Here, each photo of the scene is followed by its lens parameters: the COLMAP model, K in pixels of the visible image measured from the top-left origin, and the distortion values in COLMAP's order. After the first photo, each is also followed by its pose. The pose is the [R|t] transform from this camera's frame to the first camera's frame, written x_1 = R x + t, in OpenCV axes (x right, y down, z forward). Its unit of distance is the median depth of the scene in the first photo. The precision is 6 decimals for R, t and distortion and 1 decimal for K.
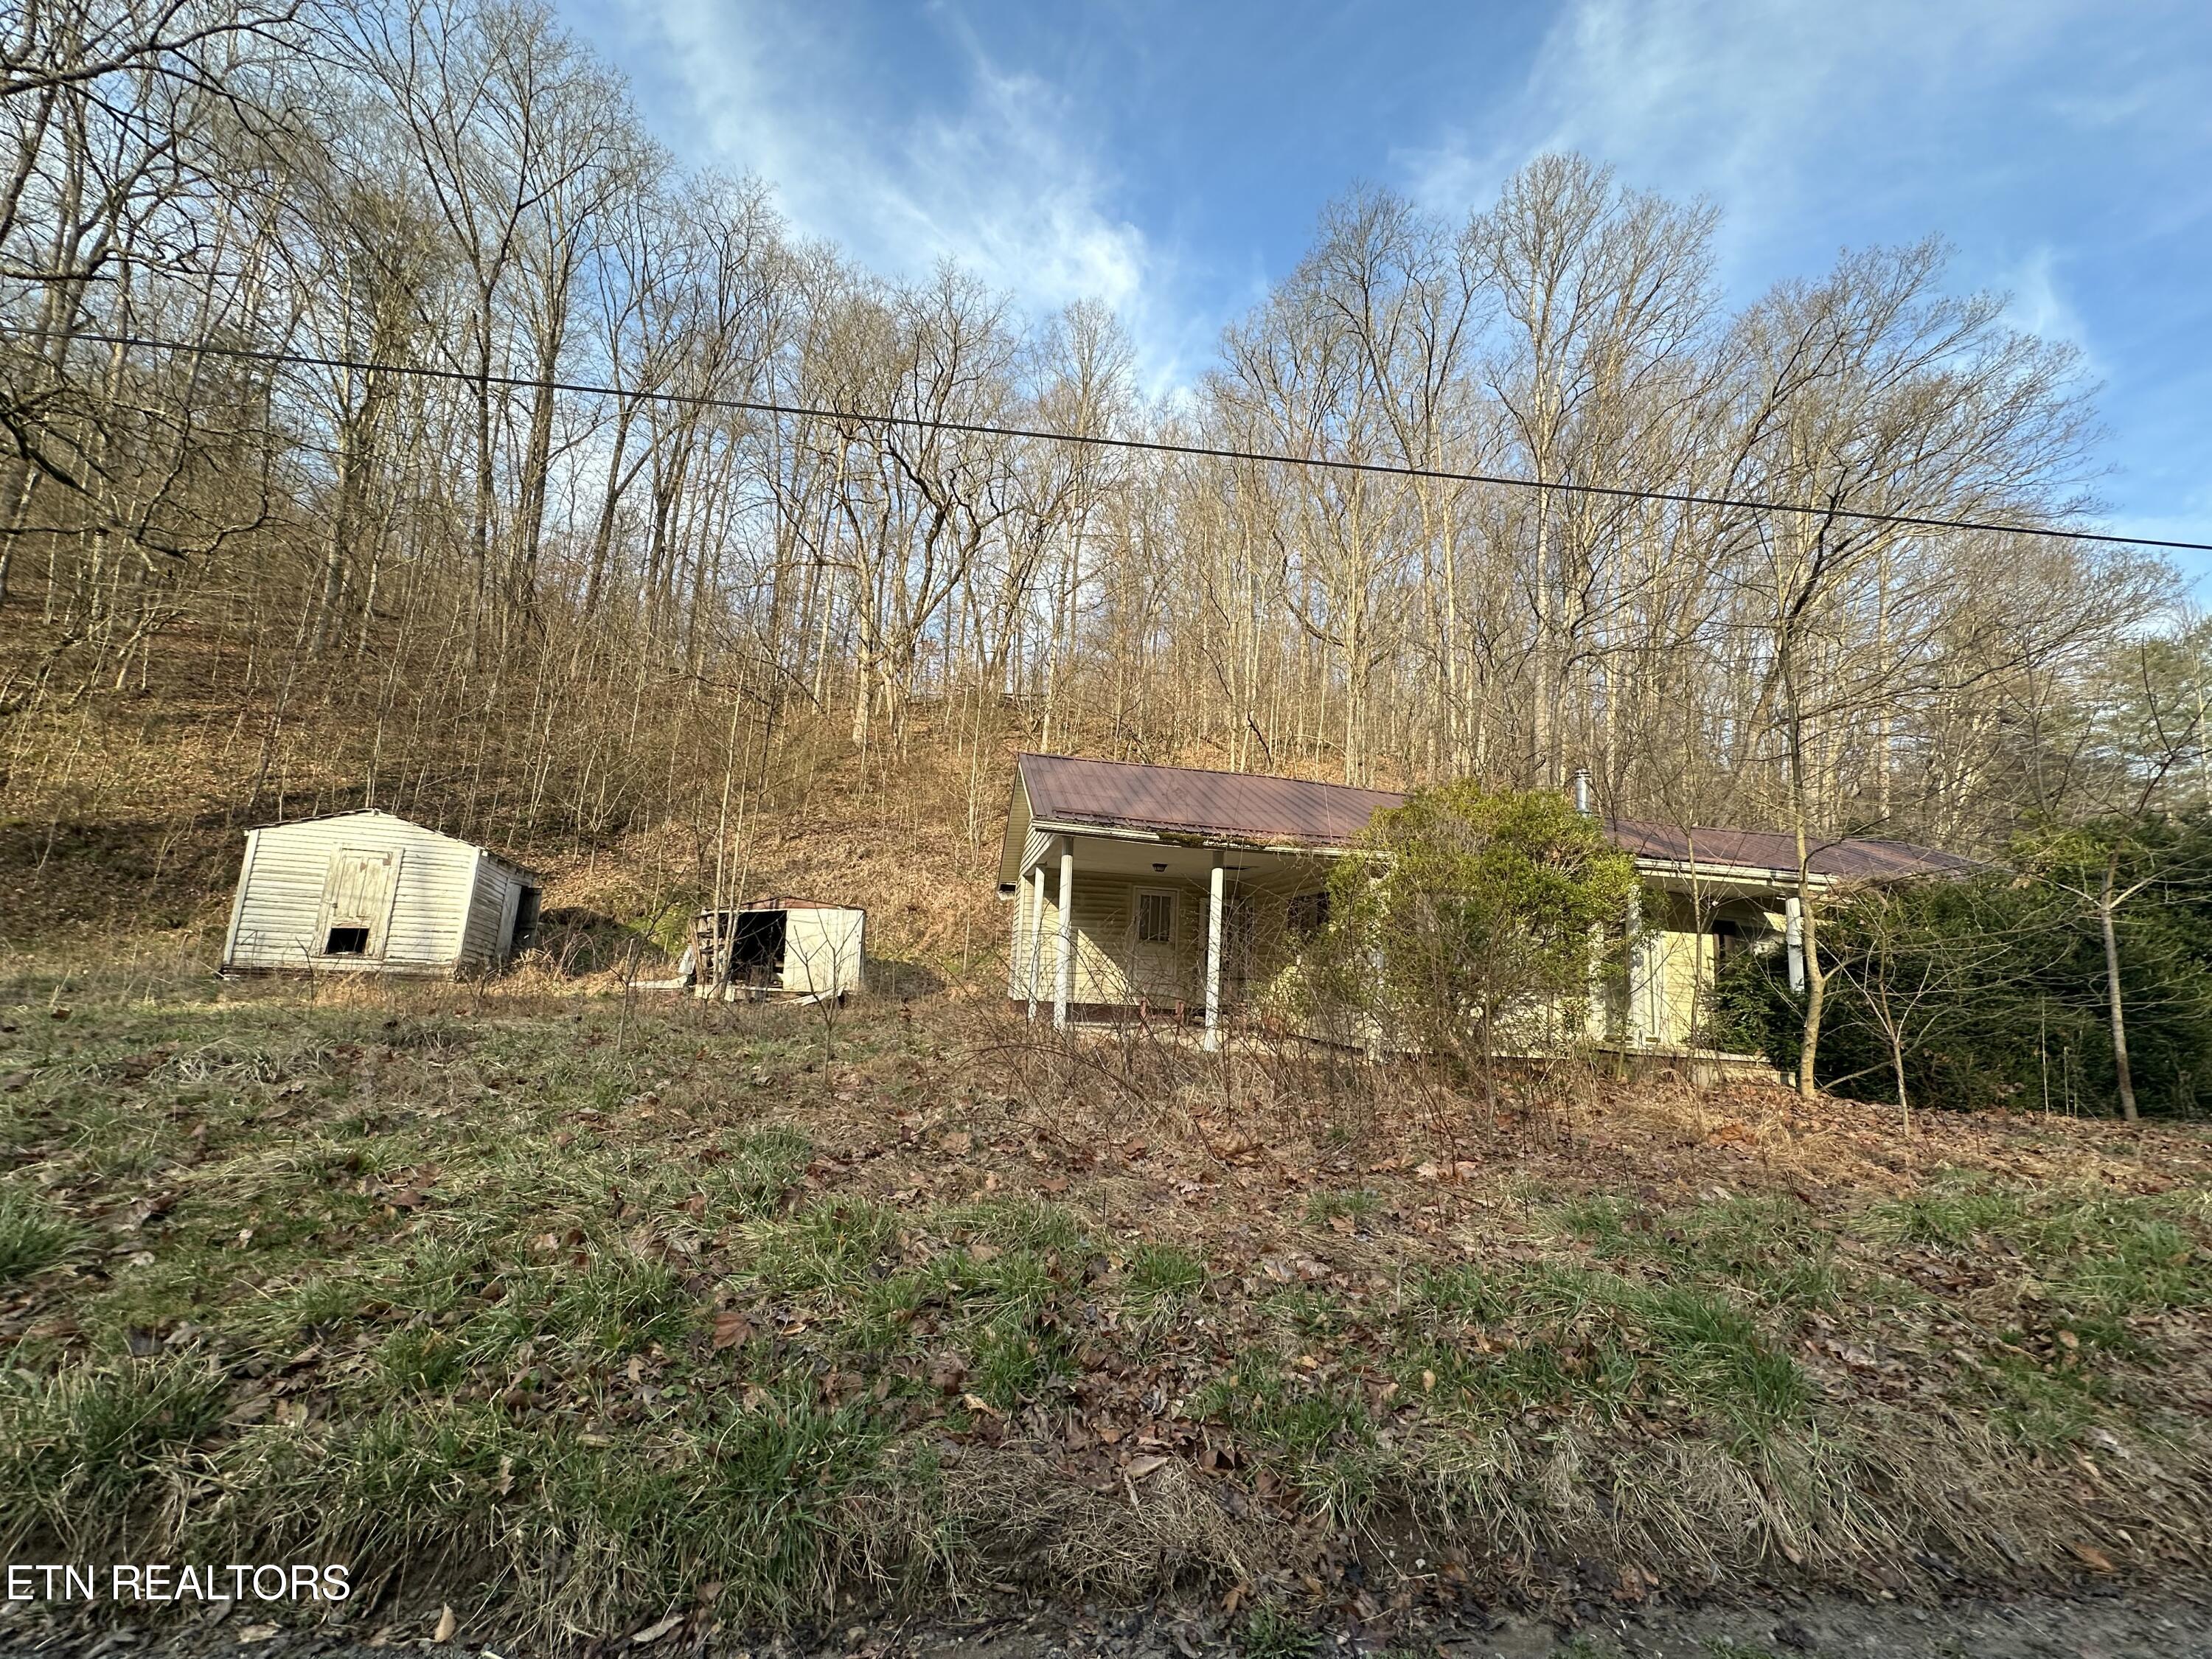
lens RADIAL K [[907.2, 0, 1106.0], [0, 907.2, 829.5], [0, 0, 1]] dist [0.013606, 0.000181]
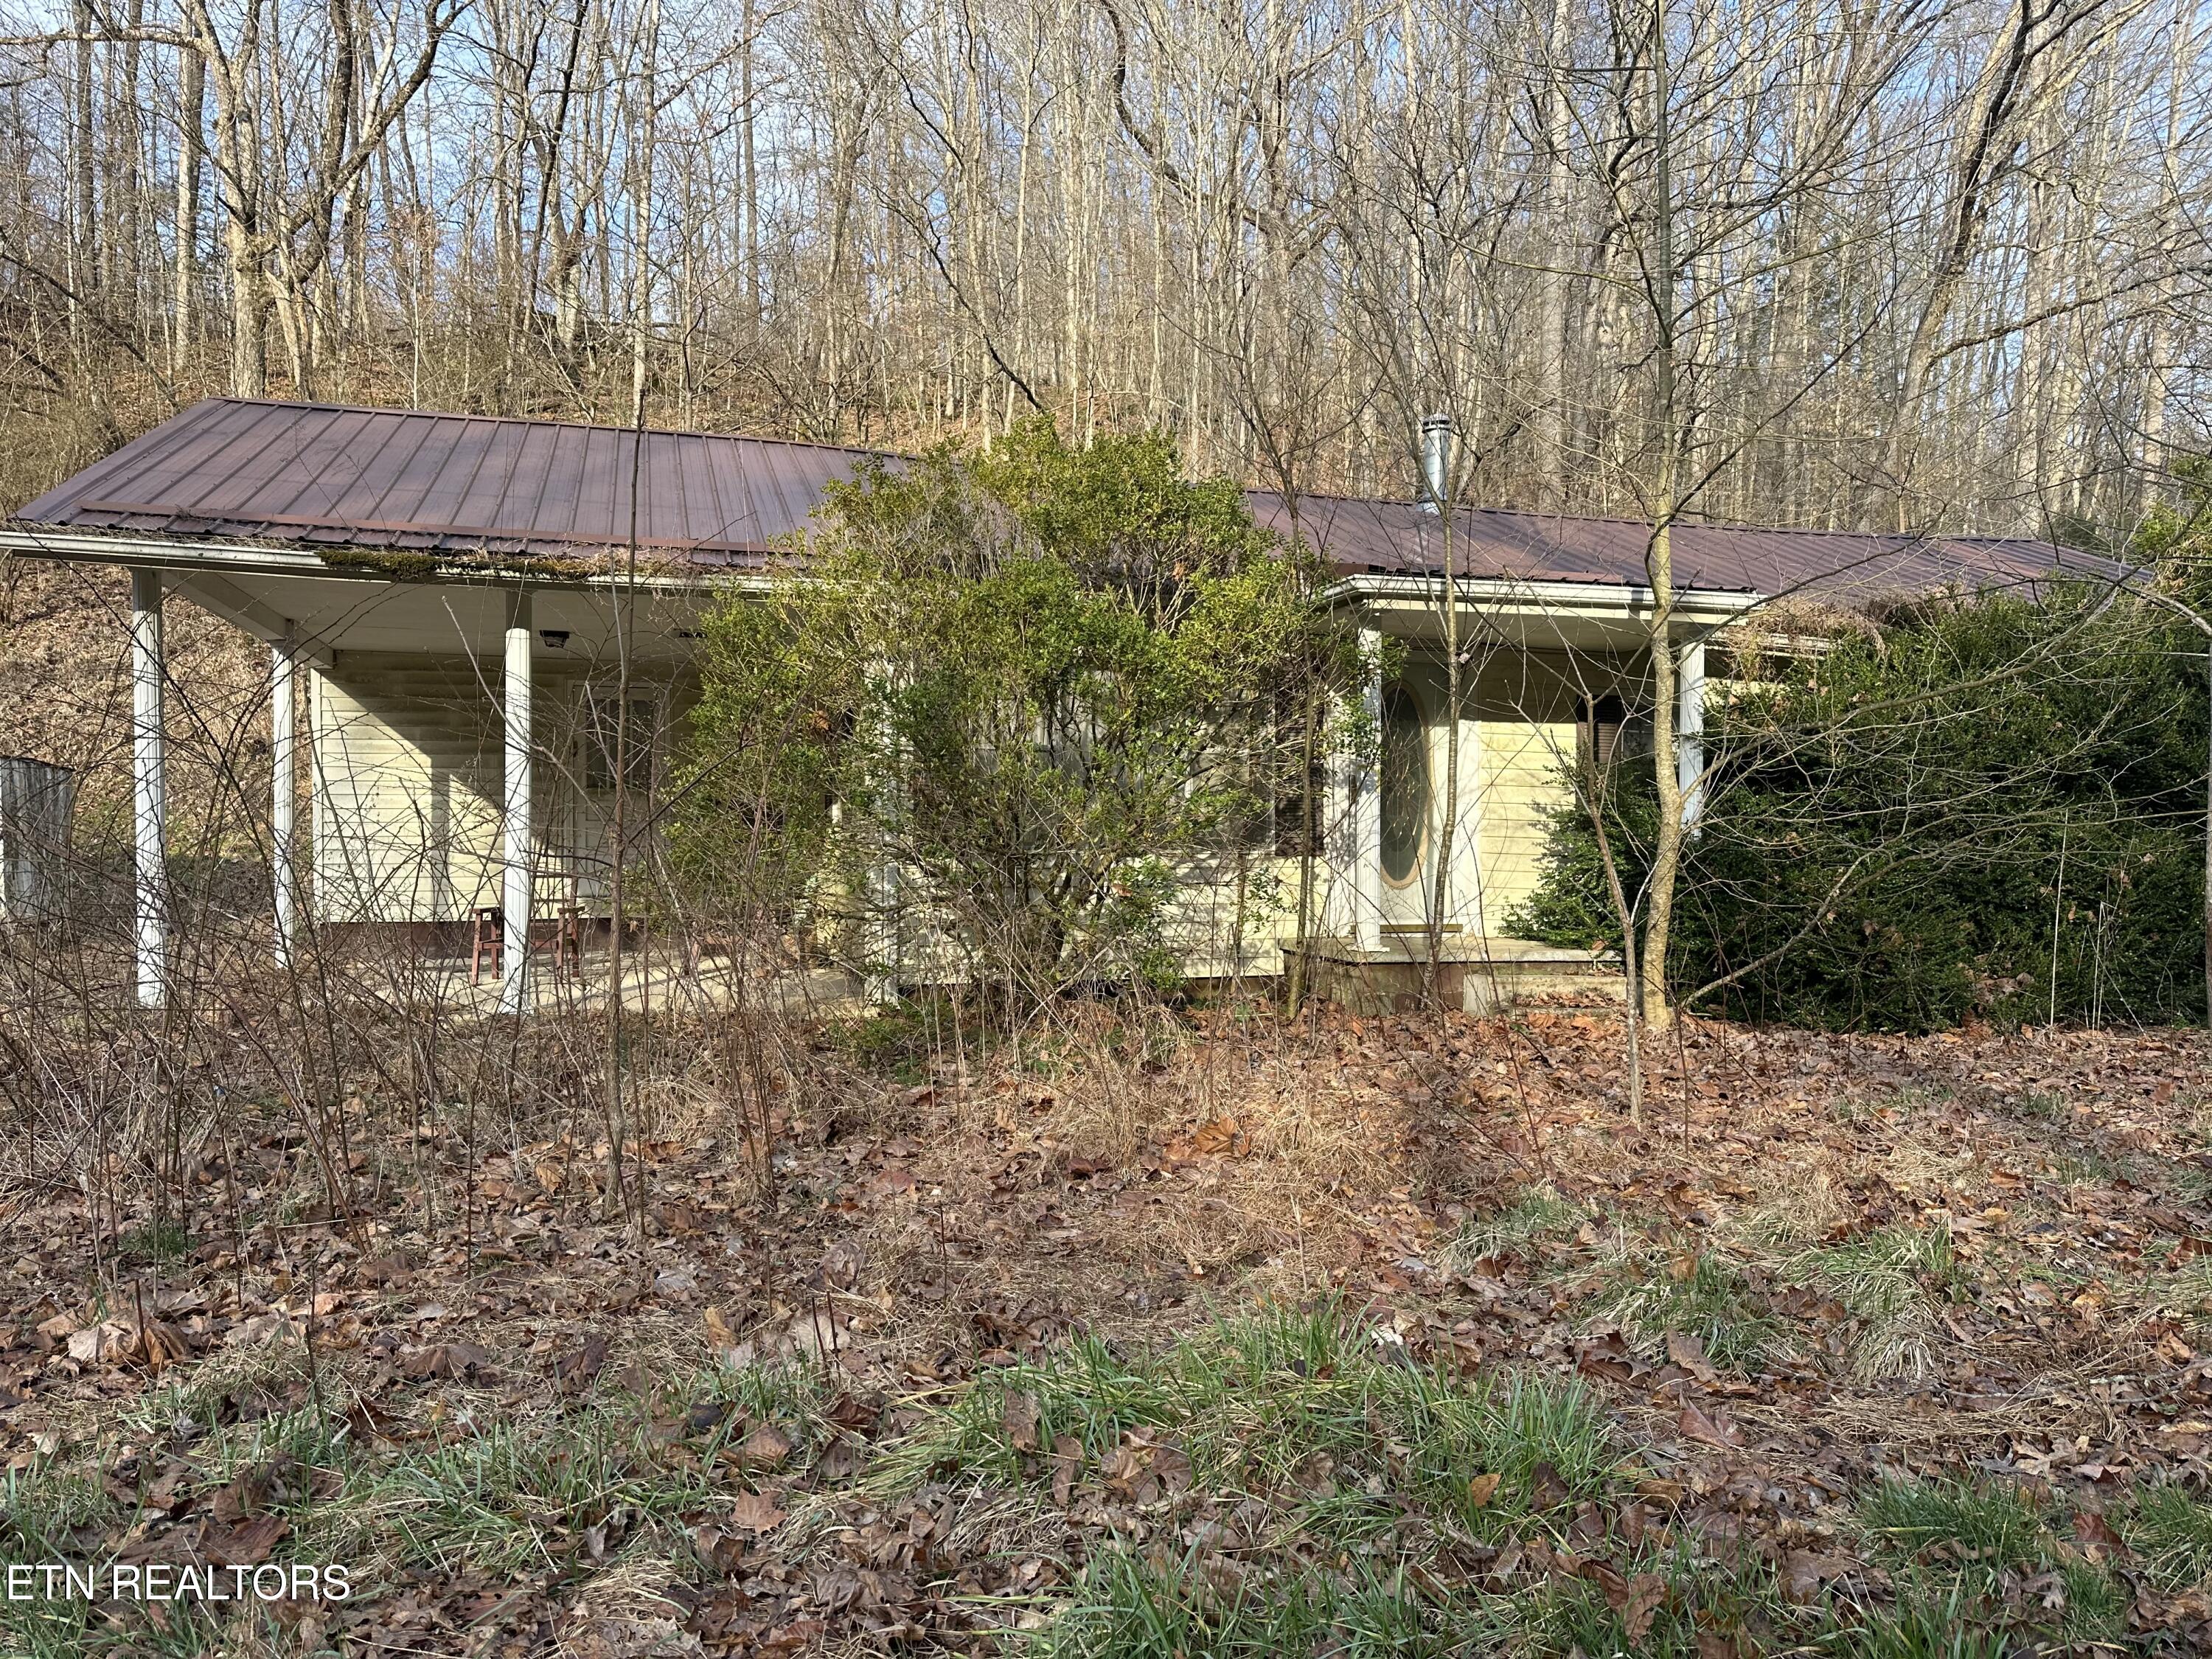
lens RADIAL K [[1606.7, 0, 1106.0], [0, 1606.7, 829.5], [0, 0, 1]] dist [0.046704, -0.041738]
pose [[0.991476, -0.053695, 0.118713, 0.329600], [0.034940, 0.987333, 0.154768, 0.028127], [-0.125520, -0.149301, 0.980793, 0.146045]]
